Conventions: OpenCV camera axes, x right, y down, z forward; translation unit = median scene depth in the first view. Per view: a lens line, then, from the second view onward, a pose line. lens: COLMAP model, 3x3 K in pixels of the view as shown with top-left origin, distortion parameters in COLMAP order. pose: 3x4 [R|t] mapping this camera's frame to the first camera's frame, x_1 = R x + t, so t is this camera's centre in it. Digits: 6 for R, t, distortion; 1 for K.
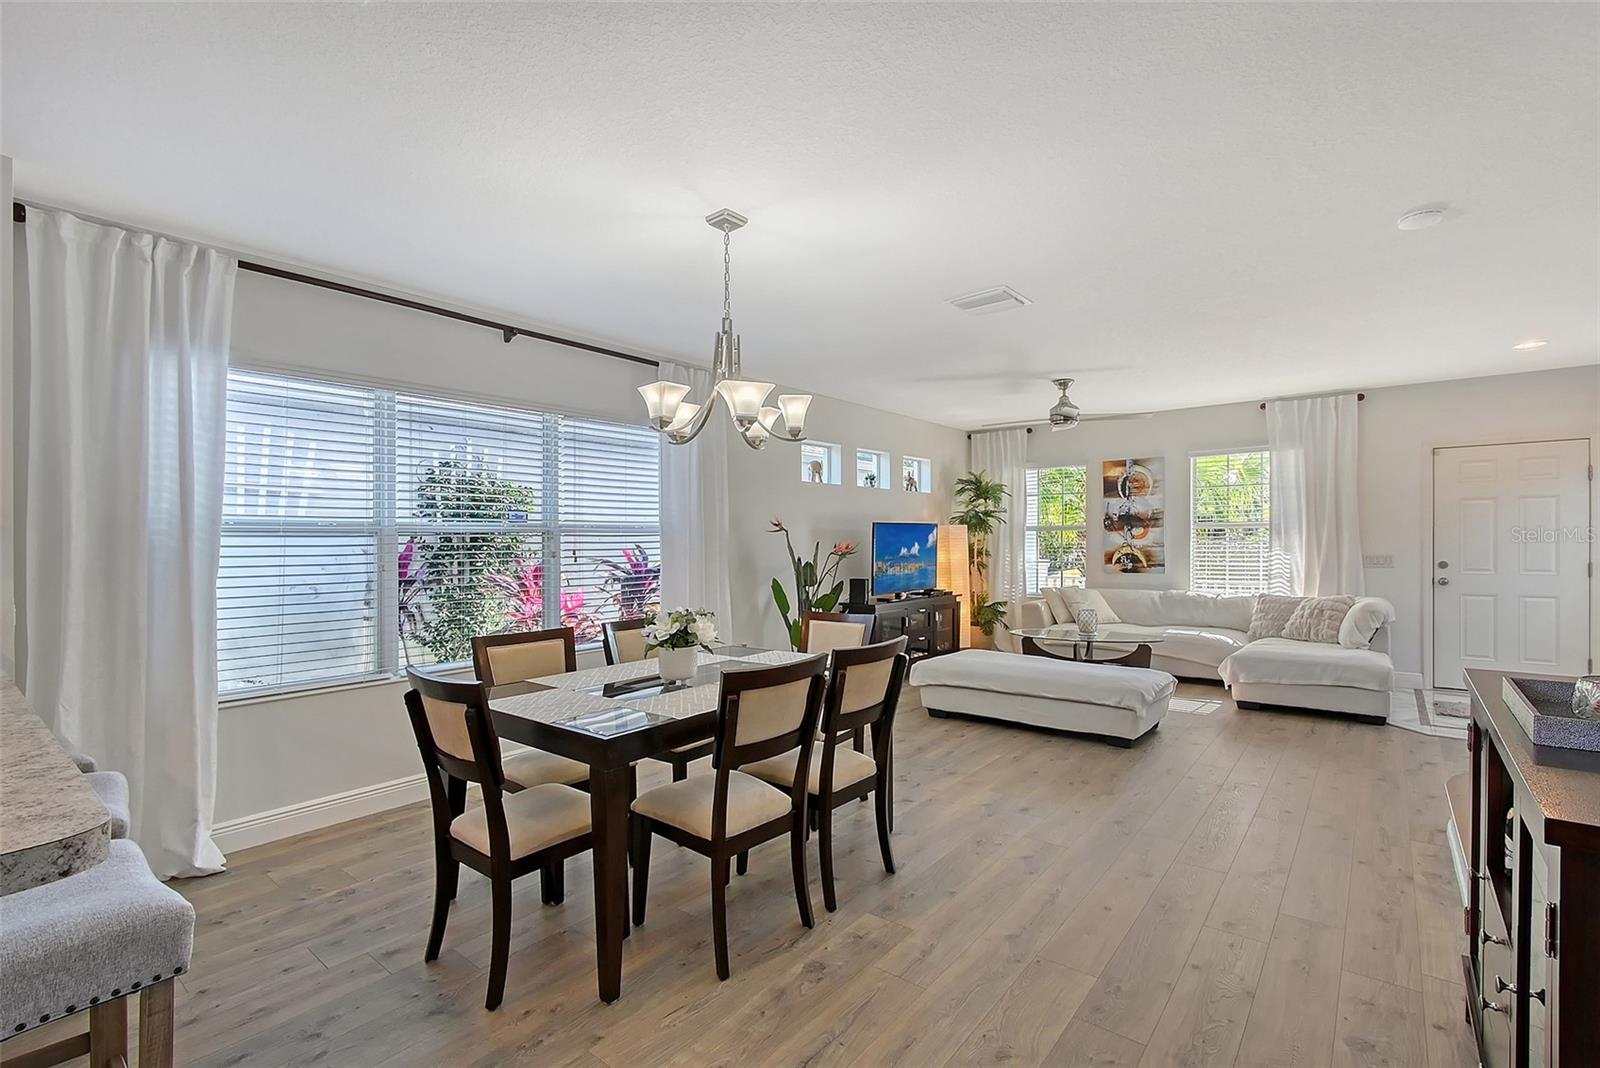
lens RADIAL K [[717.2, 0, 822.6], [0, 717.2, 546.4], [0, 0, 1]] dist [0.004540, -0.003299]
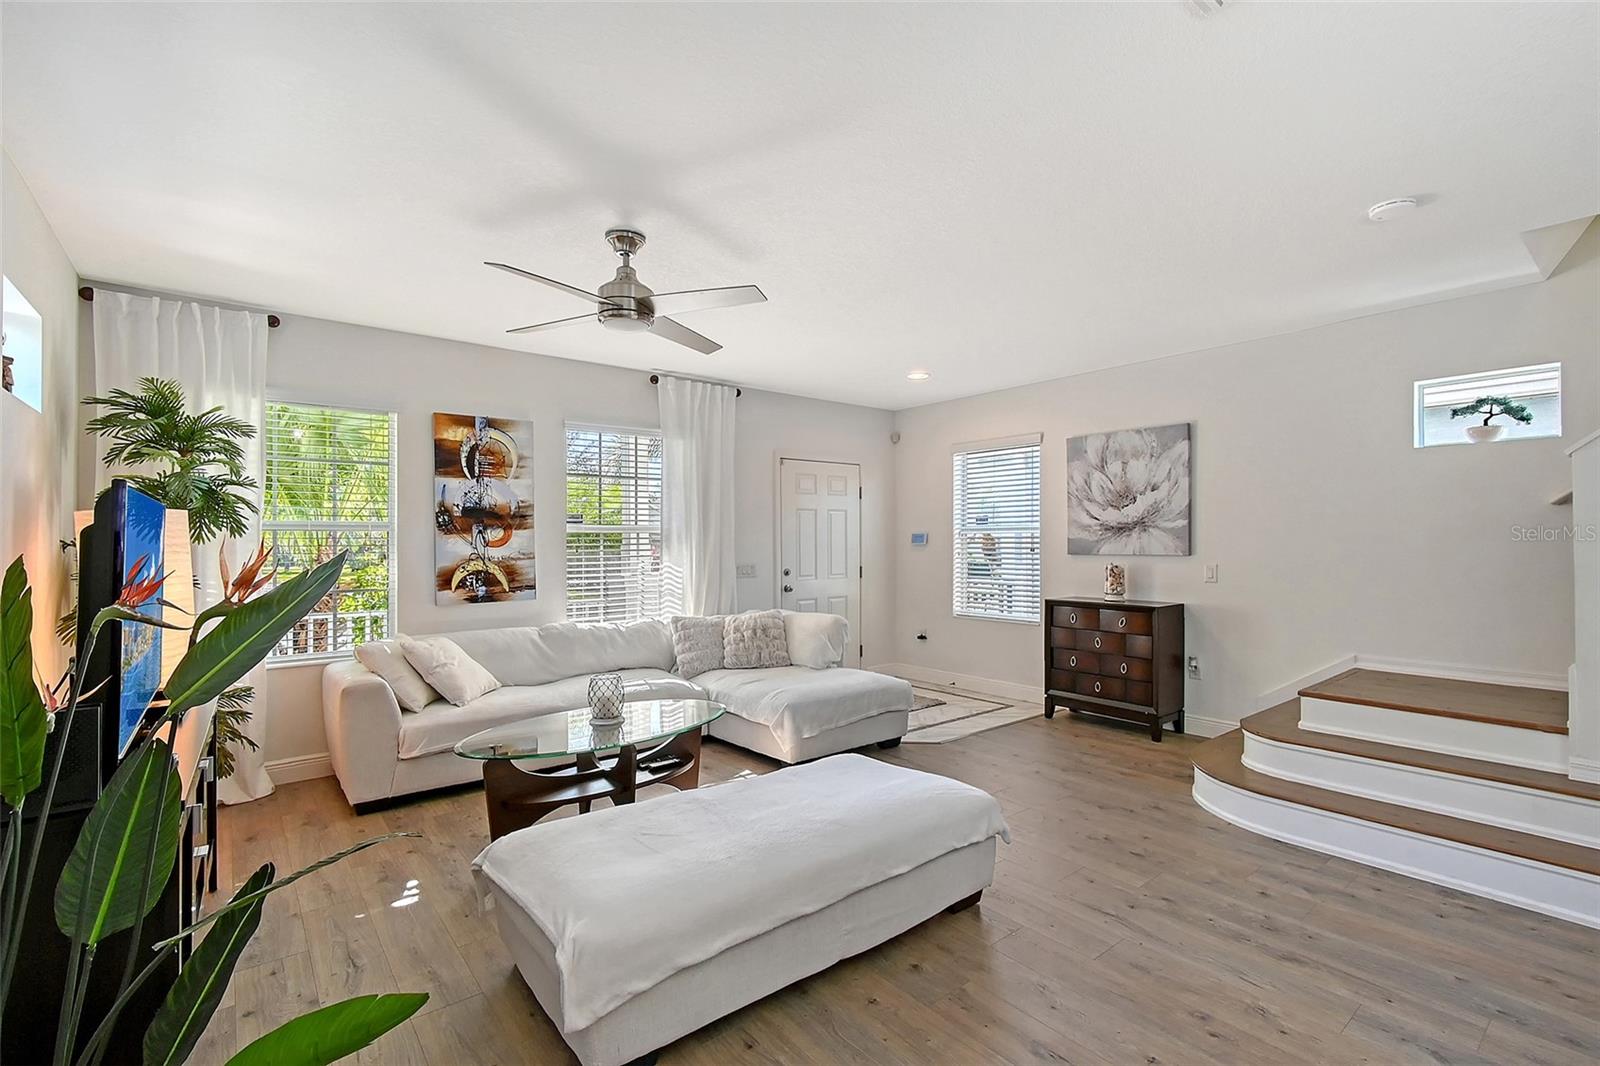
lens RADIAL K [[717.2, 0, 800.3], [0, 717.2, 541.8], [0, 0, 1]] dist [0.004540, -0.003299]
pose [[0.235853, 0.008415, 0.971752, -0.114733], [0.011716, 0.999865, -0.011502, -0.005052], [-0.971718, 0.014098, 0.235723, 0.656974]]
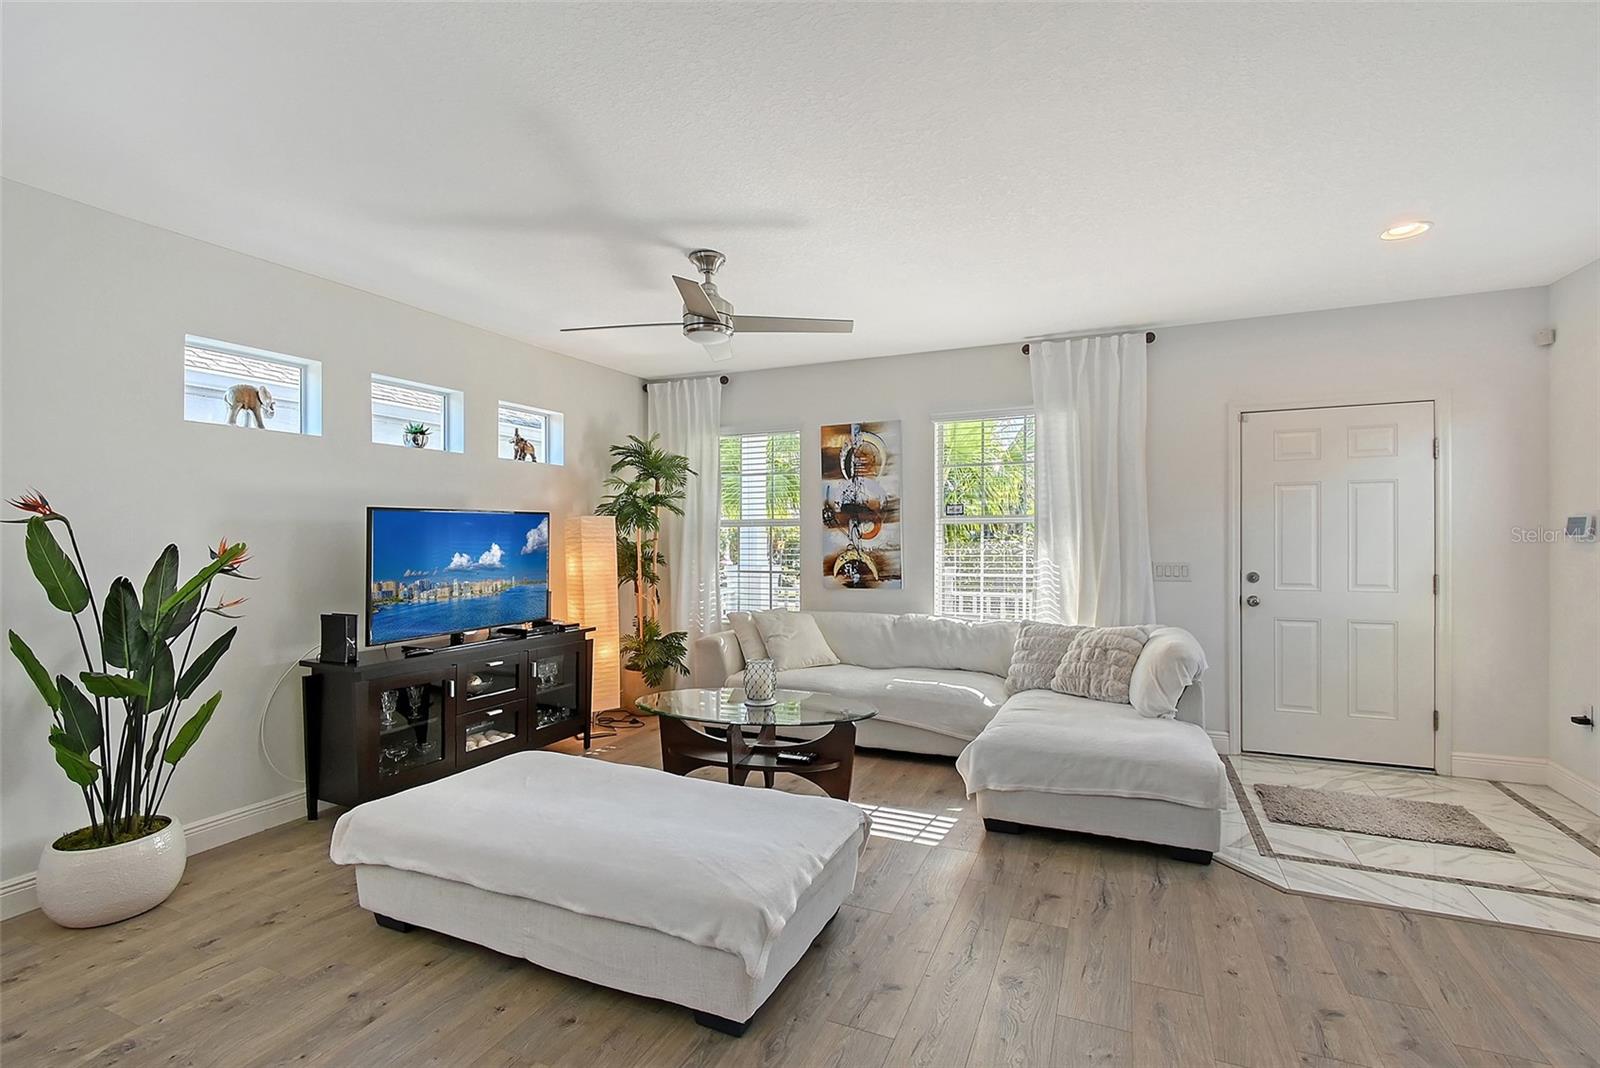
lens RADIAL K [[717.2, 0, 820.0], [0, 717.2, 539.3], [0, 0, 1]] dist [0.004540, -0.003299]
pose [[0.965917, 0.002869, 0.258835, 0.239731], [-0.001220, 0.999978, -0.006532, -0.006105], [-0.258848, 0.005994, 0.965899, 0.379899]]
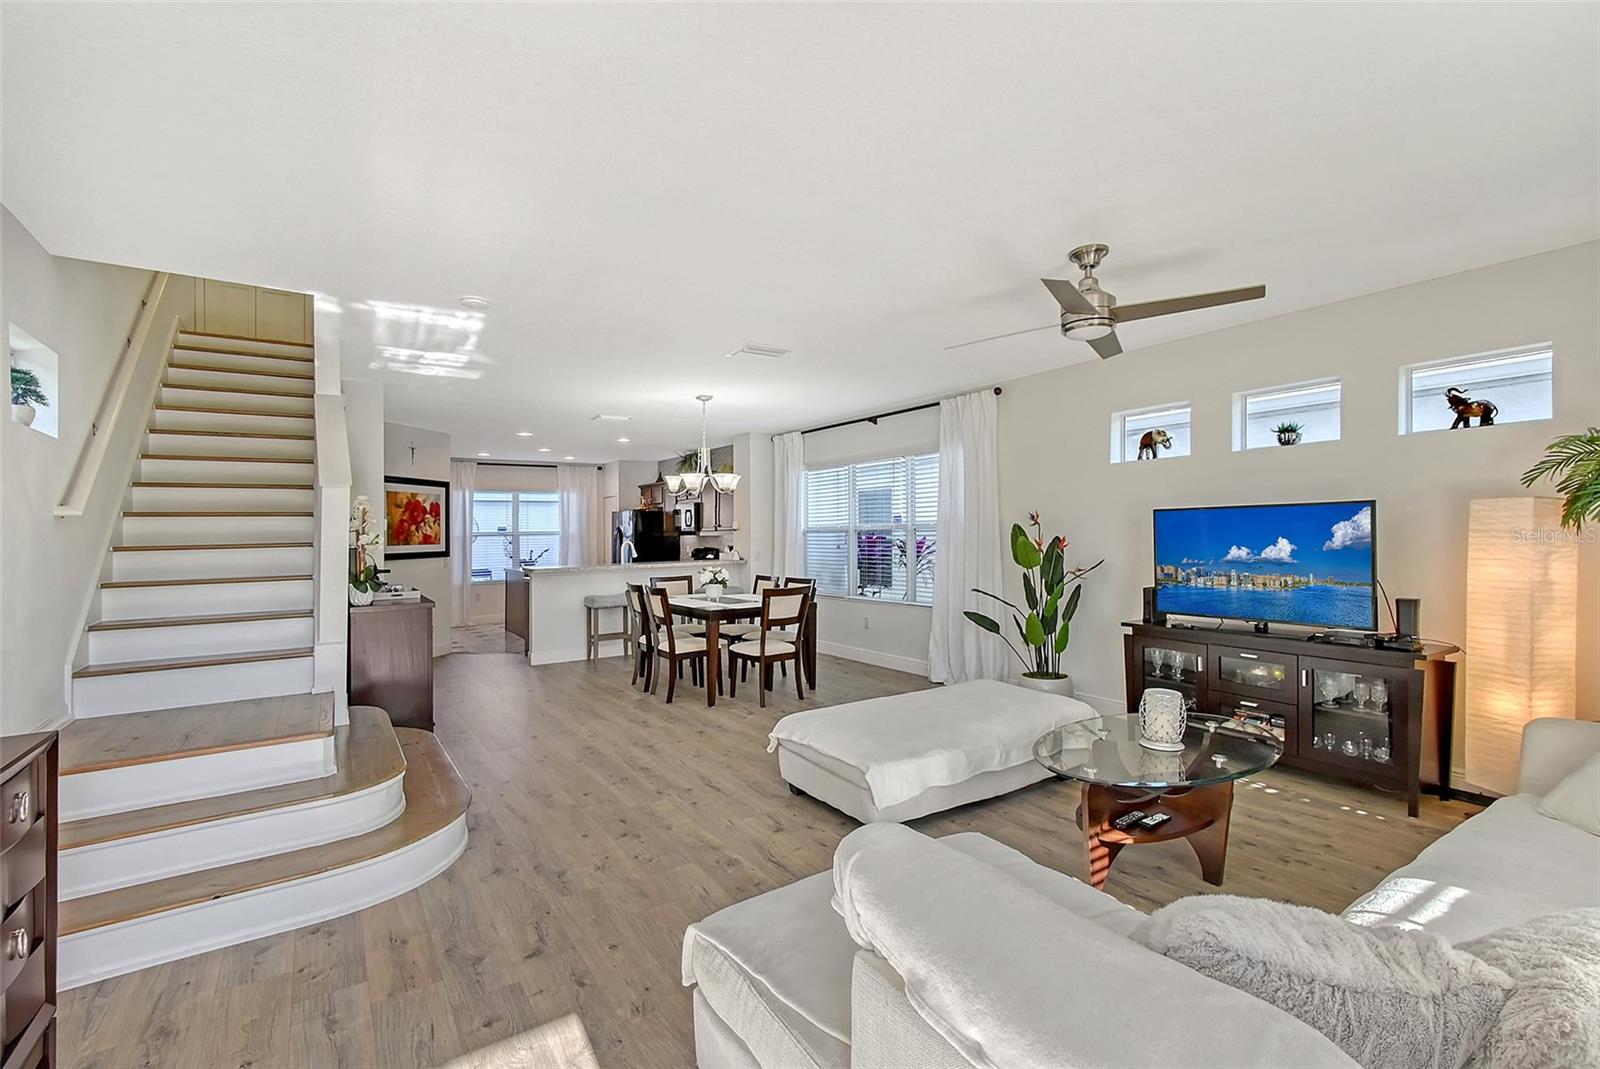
lens RADIAL K [[723.0, 0, 813.8], [0, 723.0, 539.8], [0, 0, 1]] dist [0.003216, -0.004558]
pose [[-0.300200, 0.019223, -0.953683, 0.800249], [0.008210, 0.999812, 0.017569, -0.017545], [0.953841, -0.002556, -0.300301, 0.839623]]
